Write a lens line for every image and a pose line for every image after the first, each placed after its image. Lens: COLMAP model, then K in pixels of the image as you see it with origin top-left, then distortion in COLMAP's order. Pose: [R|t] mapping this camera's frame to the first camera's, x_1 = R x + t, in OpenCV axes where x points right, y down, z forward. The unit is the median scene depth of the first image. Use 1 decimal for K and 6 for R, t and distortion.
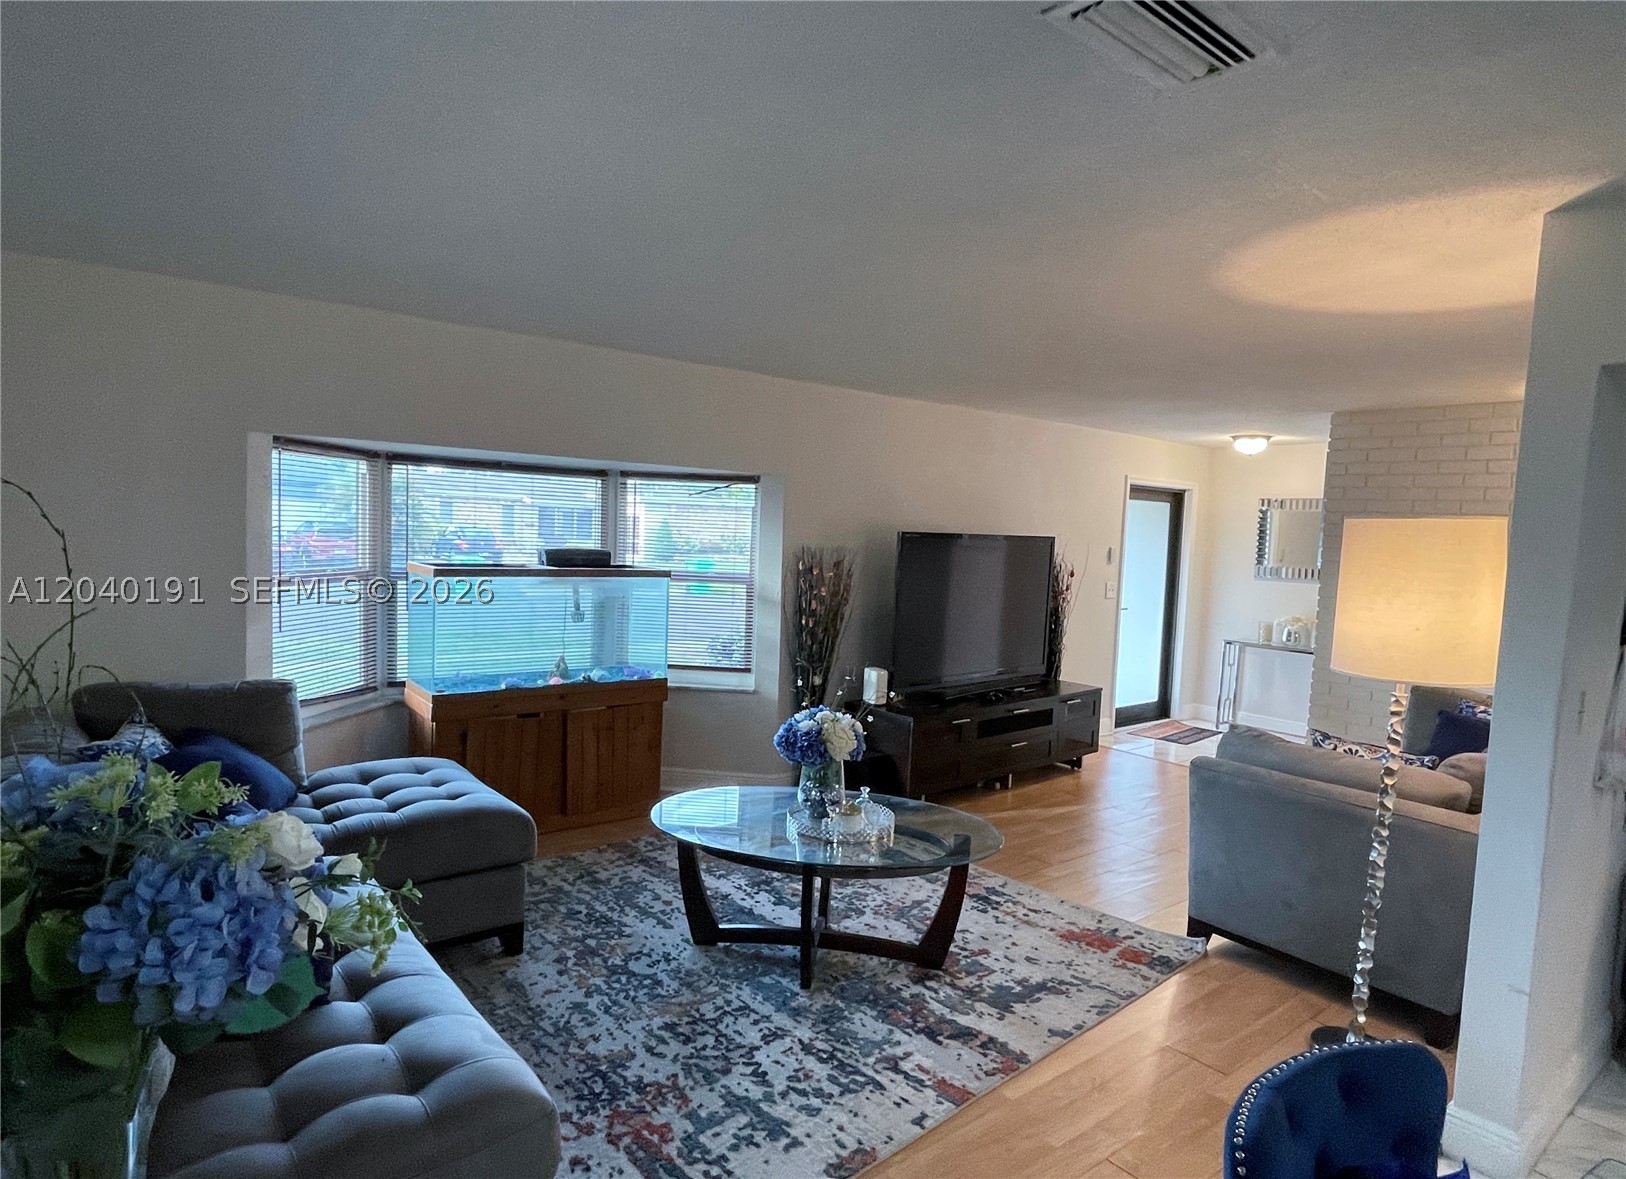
lens RADIAL K [[915.4, 0, 804.9], [0, 915.4, 592.0], [0, 0, 1]] dist [0.007496, -0.025410]
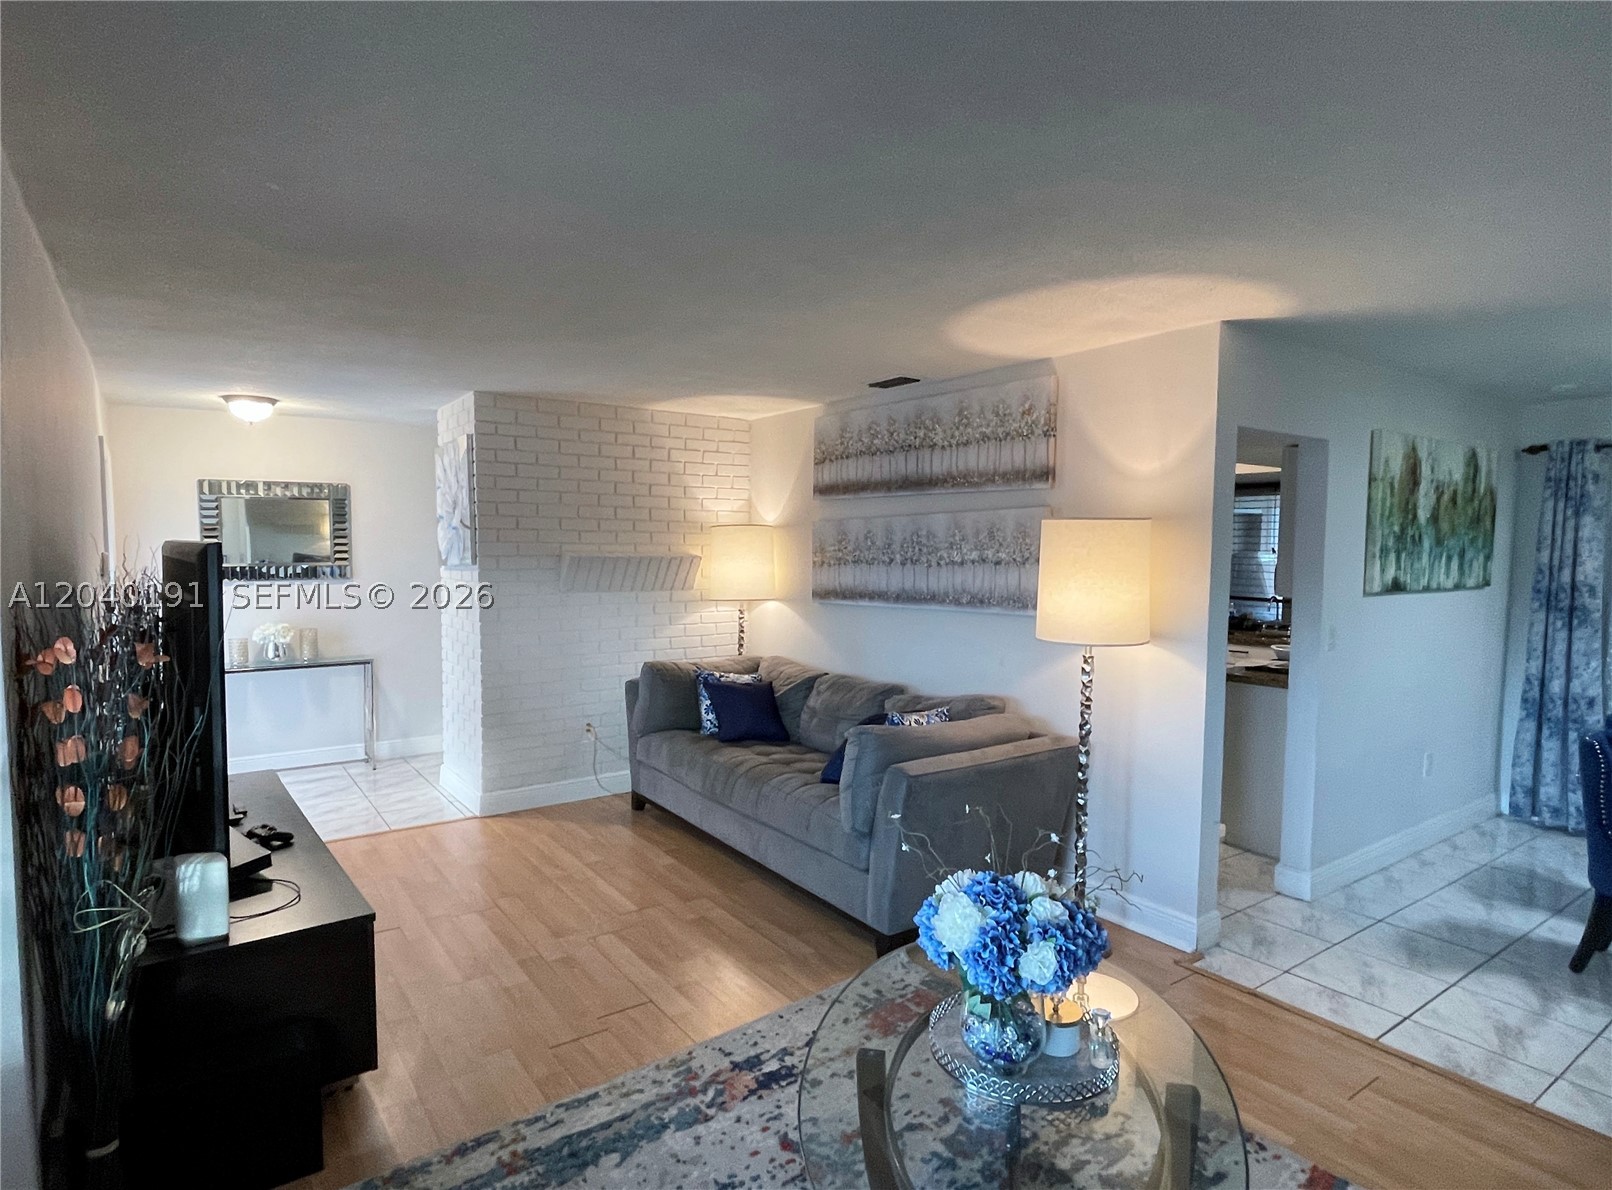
lens RADIAL K [[892.8, 0, 799.7], [0, 892.8, 600.5], [0, 0, 1]] dist [-0.001801, -0.002544]
pose [[0.062721, -0.104440, 0.992551, -0.450729], [0.068520, 0.992614, 0.100116, -0.087788], [-0.995676, 0.061730, 0.069414, 0.959947]]
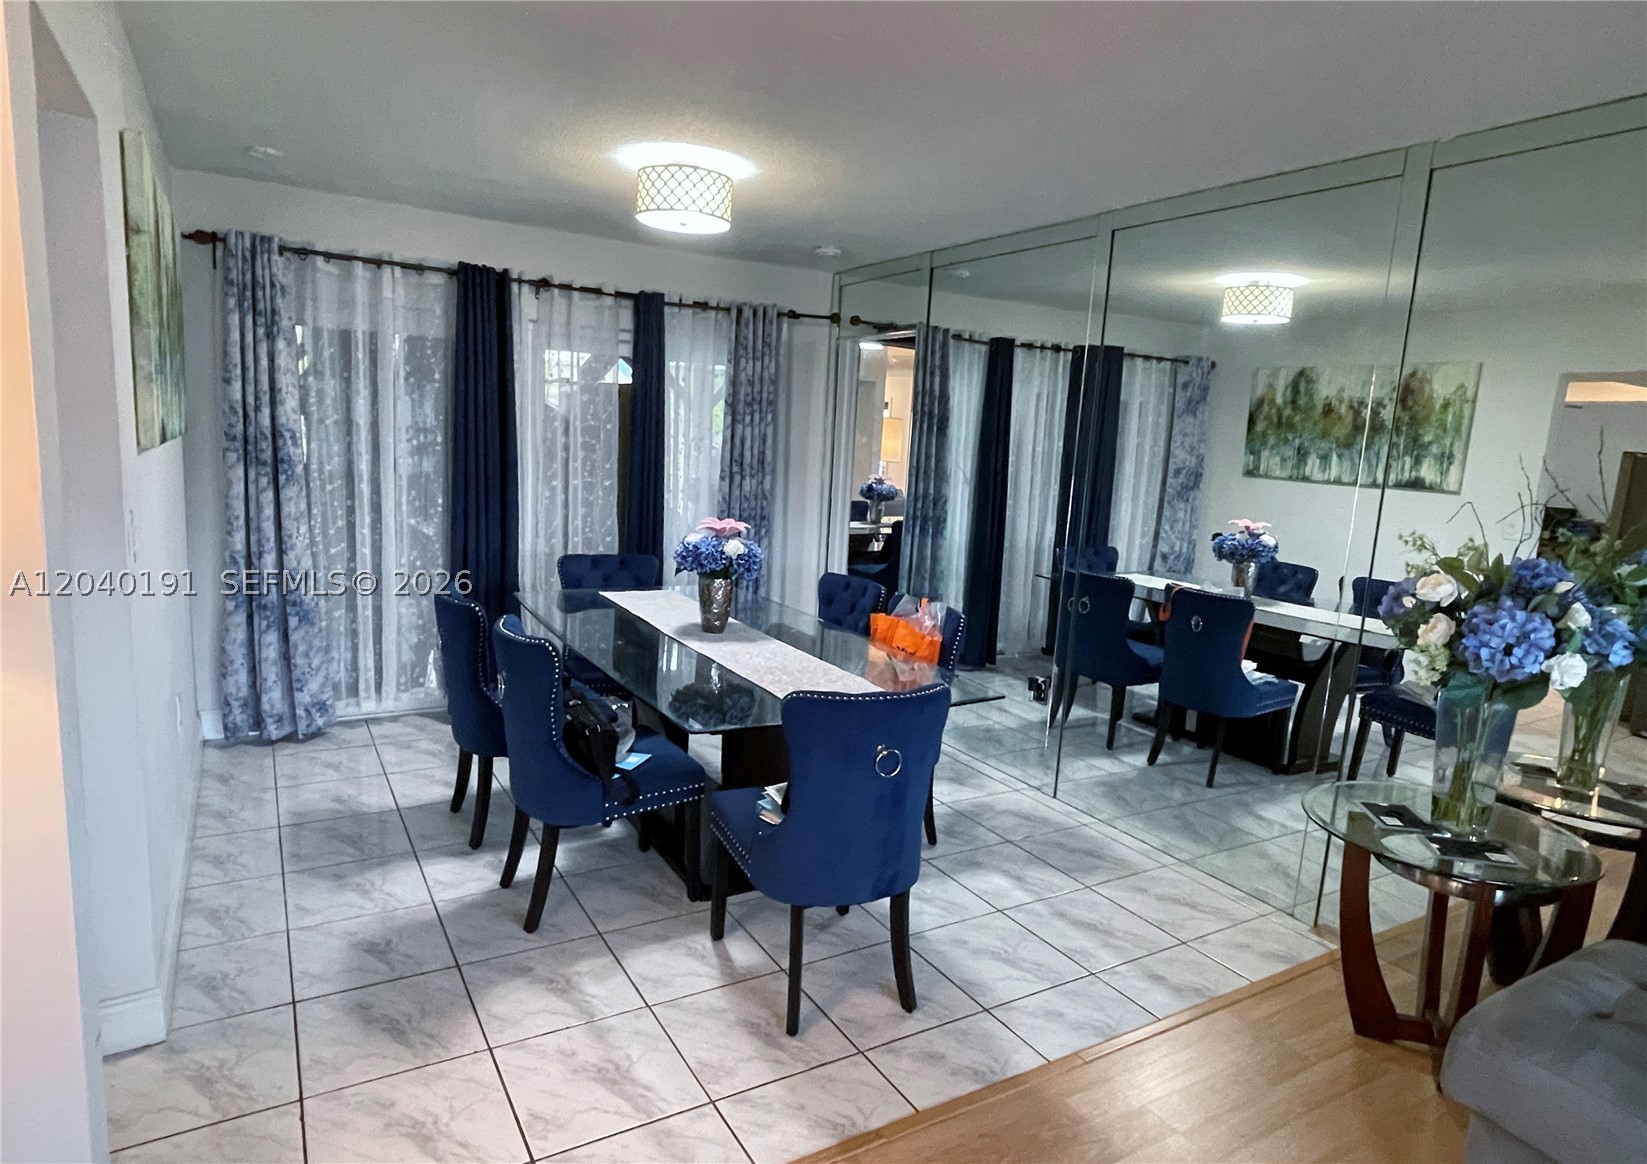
lens RADIAL K [[951.3, 0, 813.9], [0, 951.3, 588.1], [0, 0, 1]] dist [-0.003655, -0.001654]
pose [[-0.984726, -0.117853, 0.128160, 0.153111], [-0.084697, 0.967369, 0.238797, -0.037666], [-0.152121, 0.224295, -0.962575, 0.901060]]
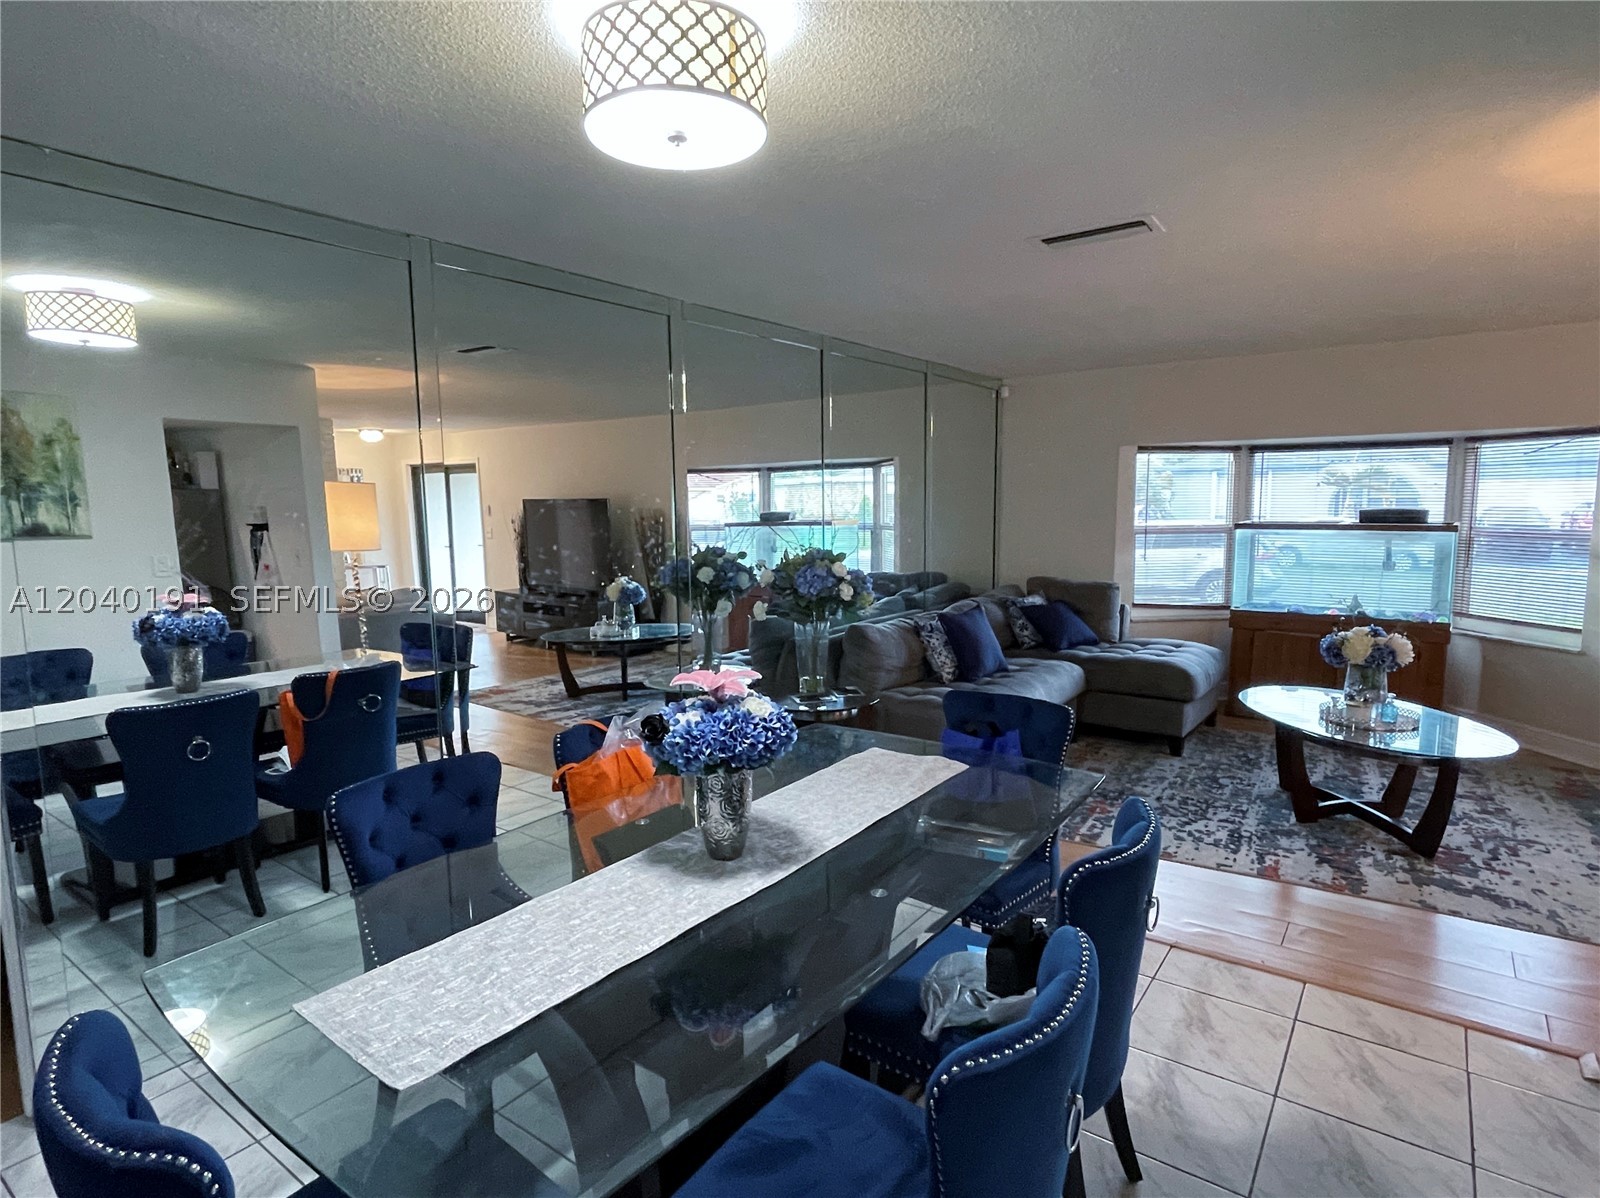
lens RADIAL K [[869.9, 0, 793.6], [0, 869.9, 599.0], [0, 0, 1]] dist [-0.004890, -0.001157]
pose [[0.259867, 0.067584, -0.963276, 0.850491], [-0.043244, 0.997361, 0.058310, 0.049680], [0.964676, 0.026503, 0.262104, -0.058891]]
